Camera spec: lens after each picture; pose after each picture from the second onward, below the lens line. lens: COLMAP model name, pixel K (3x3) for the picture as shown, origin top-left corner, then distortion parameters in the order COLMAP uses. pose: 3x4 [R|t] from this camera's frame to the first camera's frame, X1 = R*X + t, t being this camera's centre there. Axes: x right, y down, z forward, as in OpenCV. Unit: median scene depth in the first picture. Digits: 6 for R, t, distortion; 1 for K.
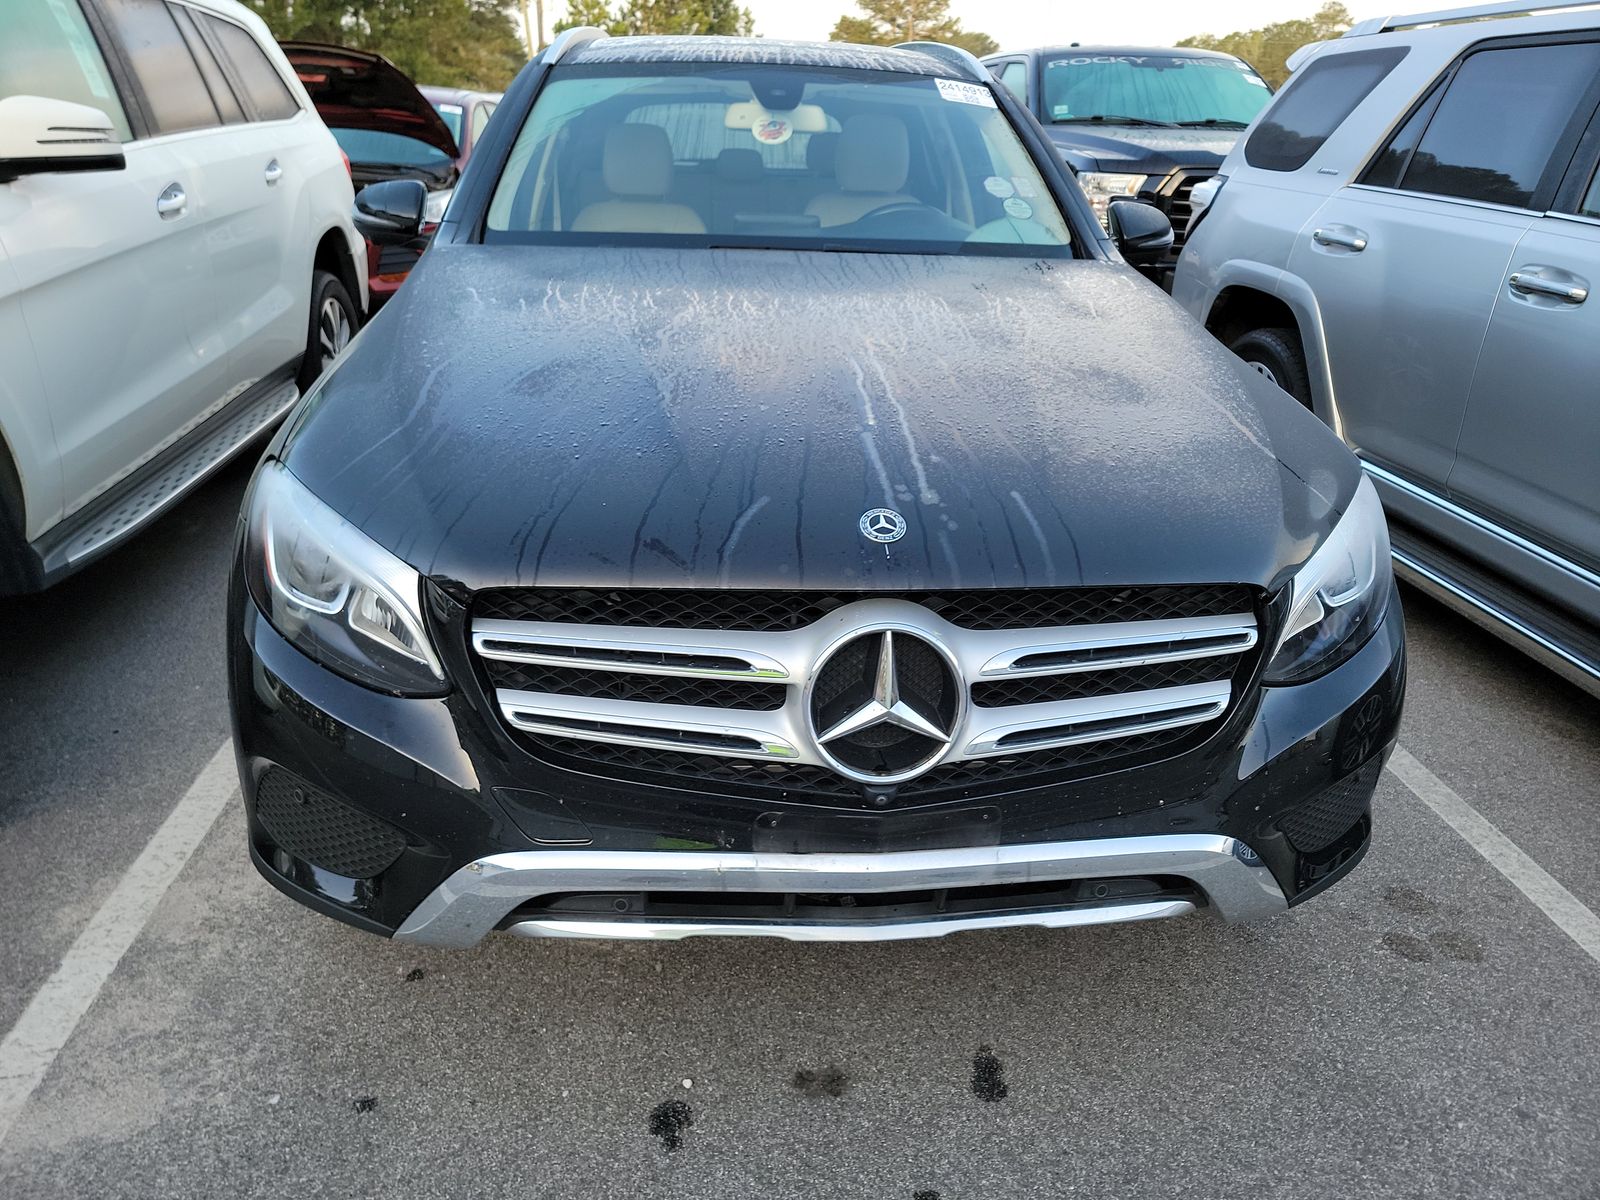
lens RADIAL K [[1124.6, 0, 798.1], [0, 1124.6, 593.6], [0, 0, 1]] dist [0.069577, -0.060211]
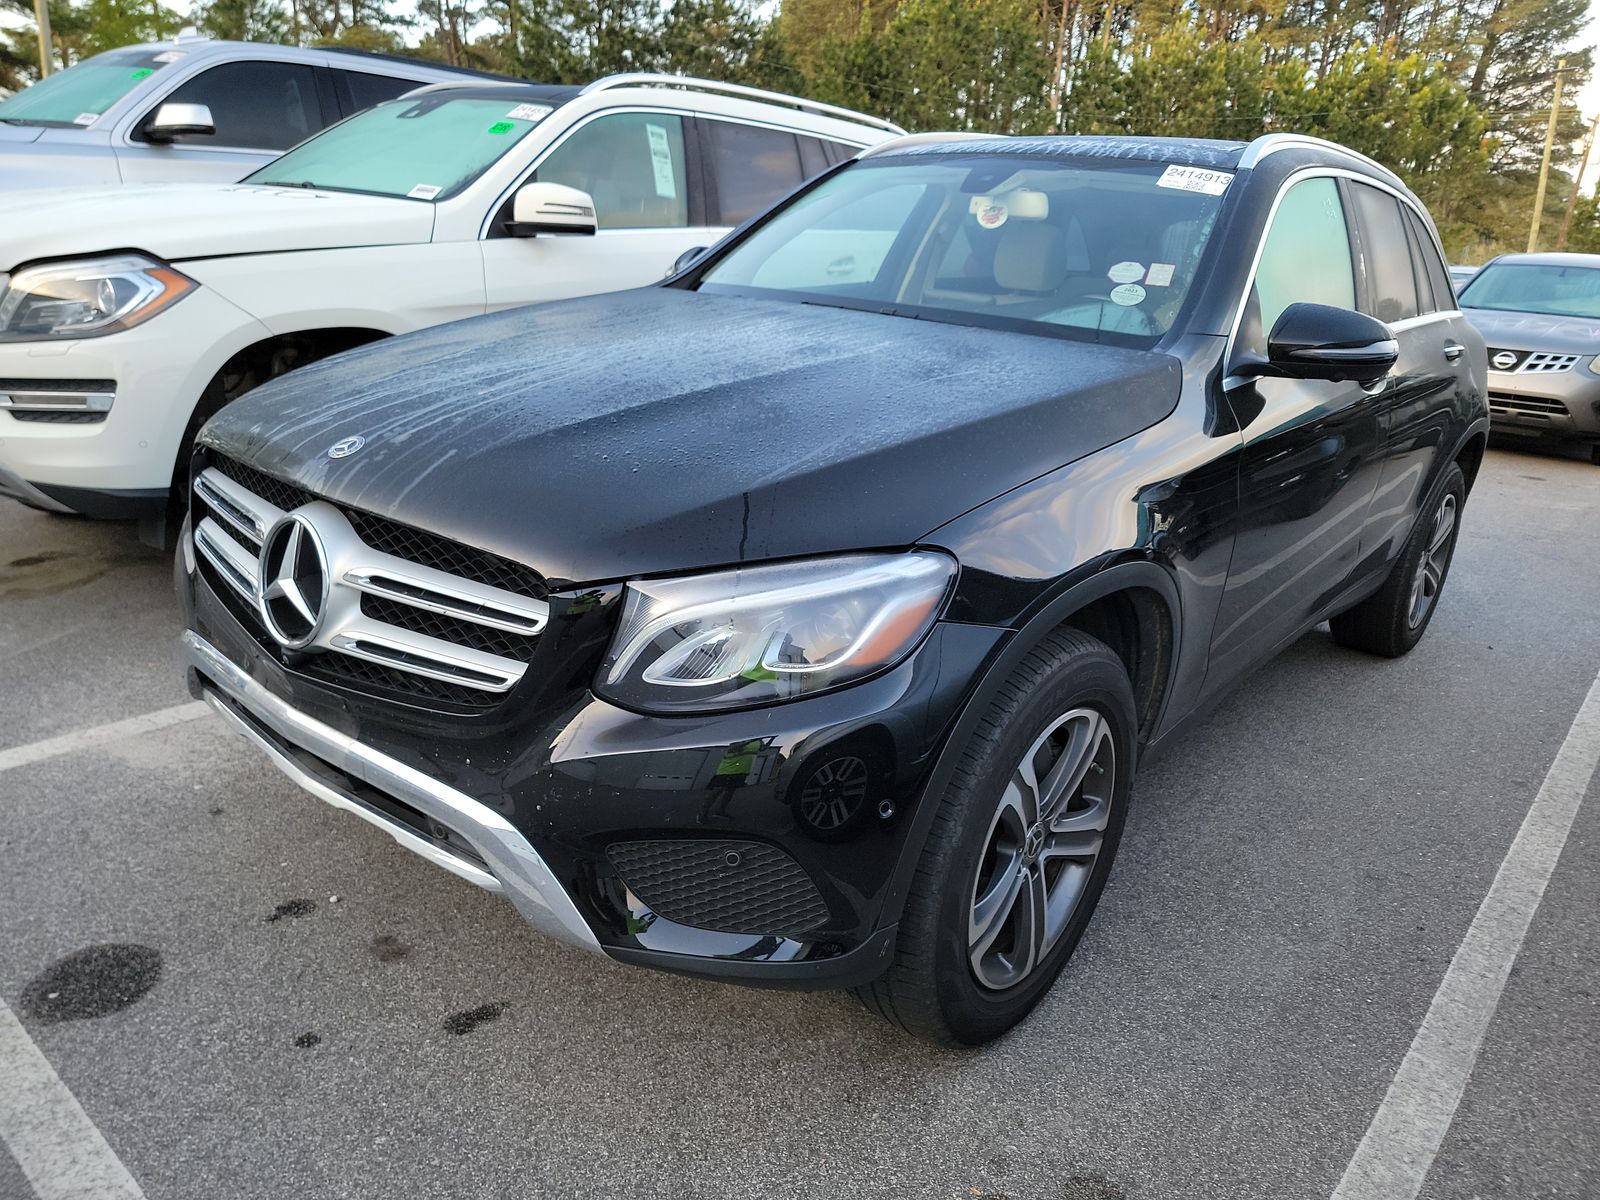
lens RADIAL K [[1124.6, 0, 798.1], [0, 1124.6, 593.6], [0, 0, 1]] dist [0.069577, -0.060211]
pose [[0.704346, 0.238007, -0.668767, 0.634167], [-0.315099, 0.949040, 0.005890, -0.034875], [0.636088, 0.206579, 0.743449, 0.201646]]
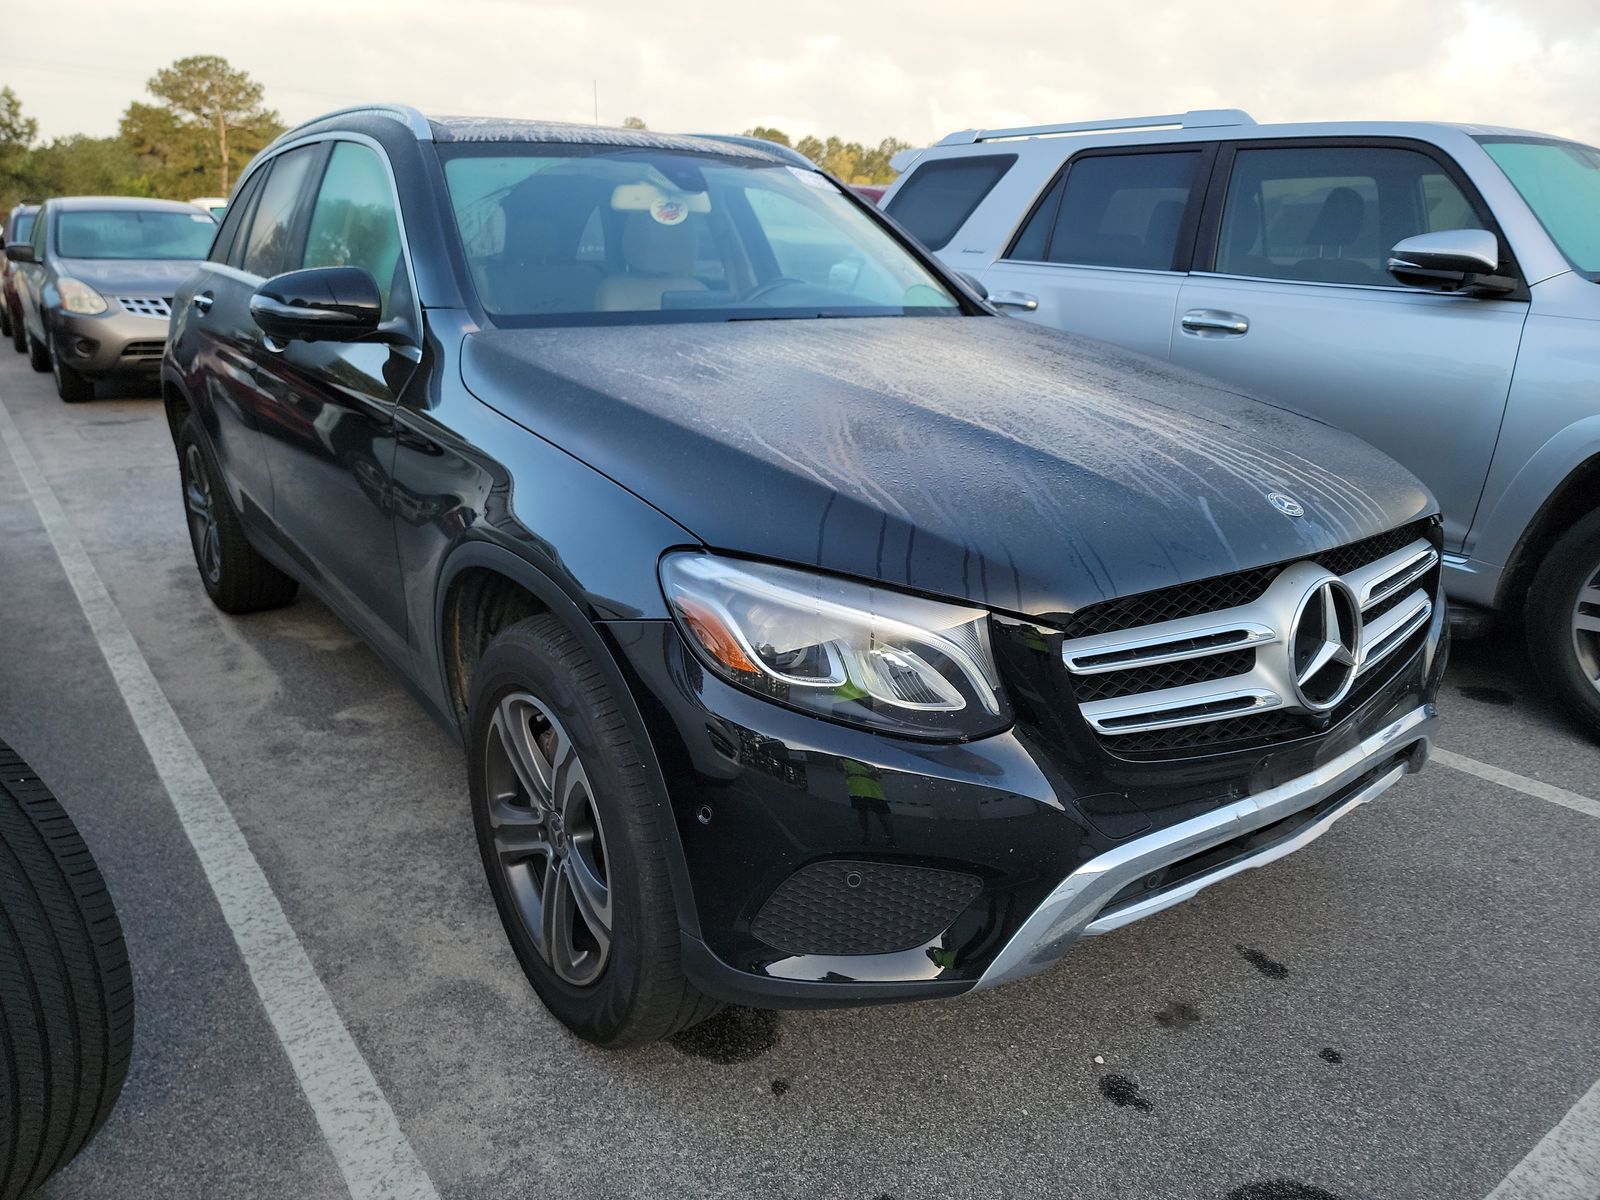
lens RADIAL K [[1107.3, 0, 853.5], [0, 1107.3, 600.3], [0, 0, 1]] dist [0.066628, -0.054688]
pose [[0.840268, -0.178237, 0.512036, -0.471516], [0.211063, 0.977453, -0.006115, -0.024509], [-0.499402, 0.113210, 0.858942, 0.093829]]
